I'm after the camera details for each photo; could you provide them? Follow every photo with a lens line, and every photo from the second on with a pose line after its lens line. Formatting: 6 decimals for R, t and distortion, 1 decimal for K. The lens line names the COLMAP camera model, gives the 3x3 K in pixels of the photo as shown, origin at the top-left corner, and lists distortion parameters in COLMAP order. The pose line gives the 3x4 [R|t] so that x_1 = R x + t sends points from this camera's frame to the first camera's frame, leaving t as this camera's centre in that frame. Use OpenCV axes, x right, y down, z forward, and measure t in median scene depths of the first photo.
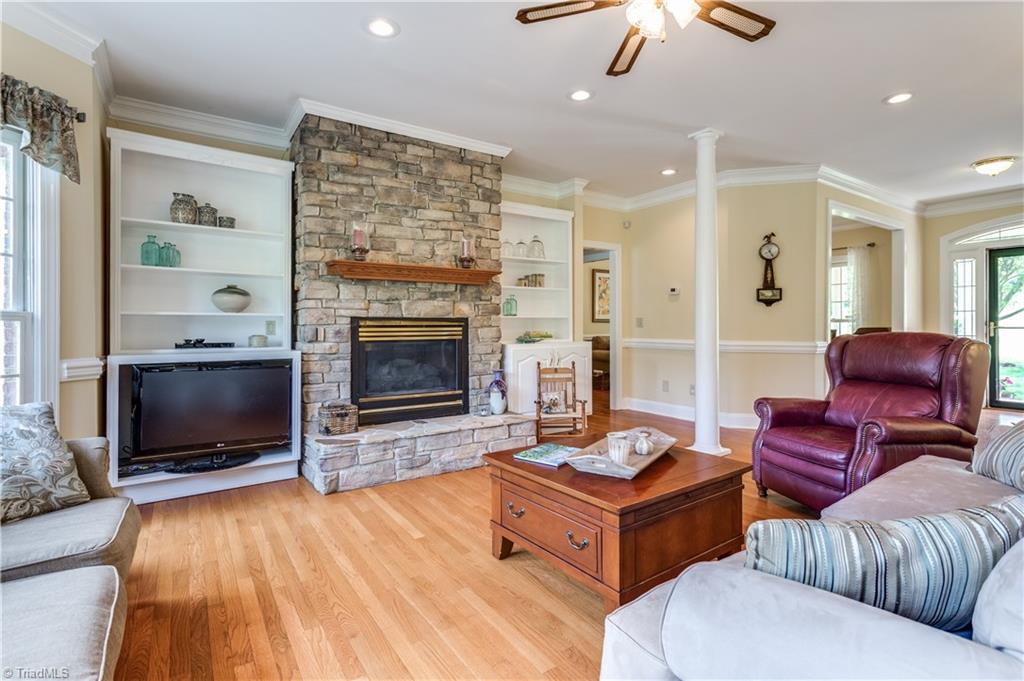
lens RADIAL K [[499.4, 0, 509.3], [0, 499.4, 326.3], [0, 0, 1]] dist [-0.005910, 0.003499]
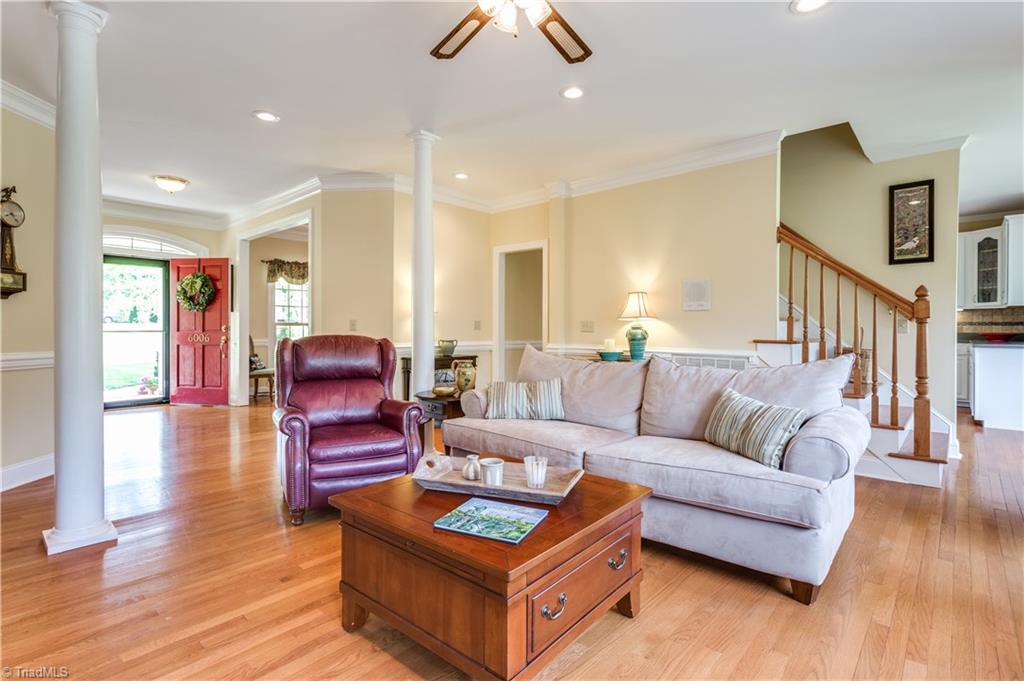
lens RADIAL K [[499.4, 0, 510.0], [0, 499.4, 331.8], [0, 0, 1]] dist [-0.005910, 0.003499]
pose [[-0.248769, -0.003662, 0.968556, -0.333509], [-0.000810, 0.999993, 0.003573, -0.000249], [-0.968562, 0.000104, -0.248770, 0.659840]]
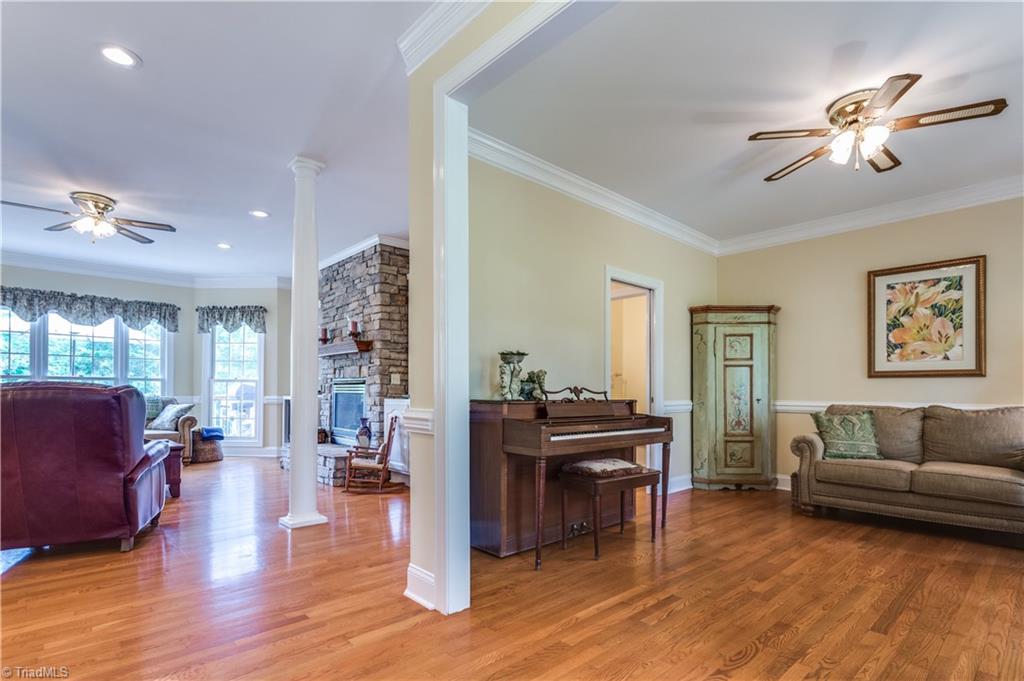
lens RADIAL K [[499.4, 0, 519.6], [0, 499.4, 388.4], [0, 0, 1]] dist [-0.005910, 0.003499]
pose [[0.154364, -0.001954, -0.988012, 1.388000], [-0.005828, 0.999979, -0.002889, 0.015320], [0.987997, 0.006204, 0.154349, 1.294596]]
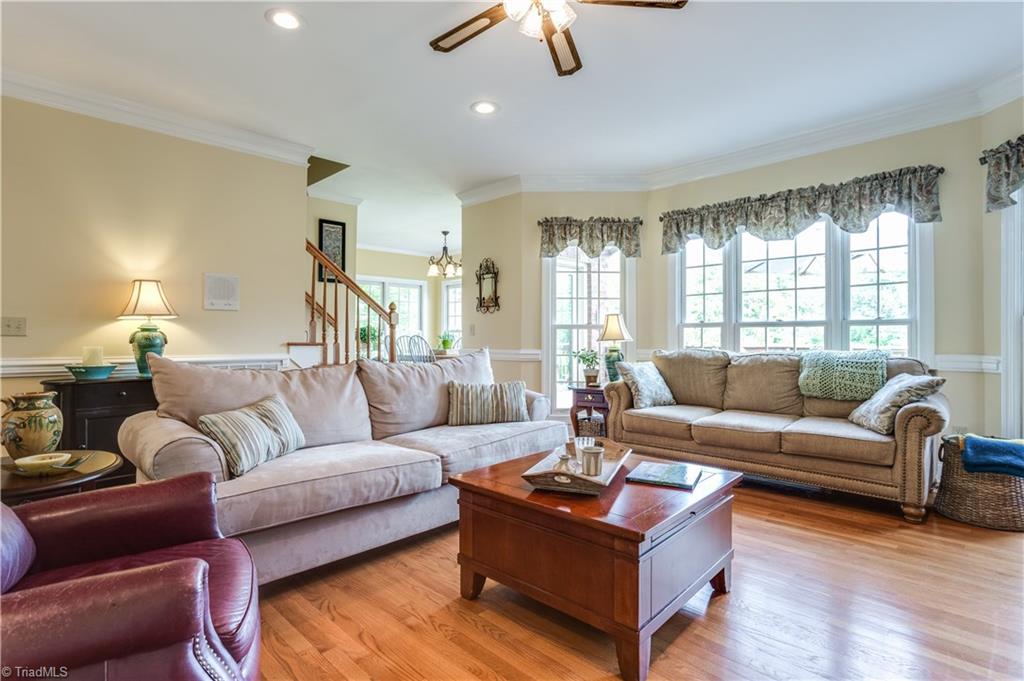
lens RADIAL K [[499.4, 0, 510.5], [0, 499.4, 337.0], [0, 0, 1]] dist [-0.005910, 0.003499]
pose [[-0.979787, 0.003671, -0.200010, 0.304272], [0.003901, 0.999992, -0.000756, 0.010692], [0.200006, -0.001521, -0.979794, 1.037261]]
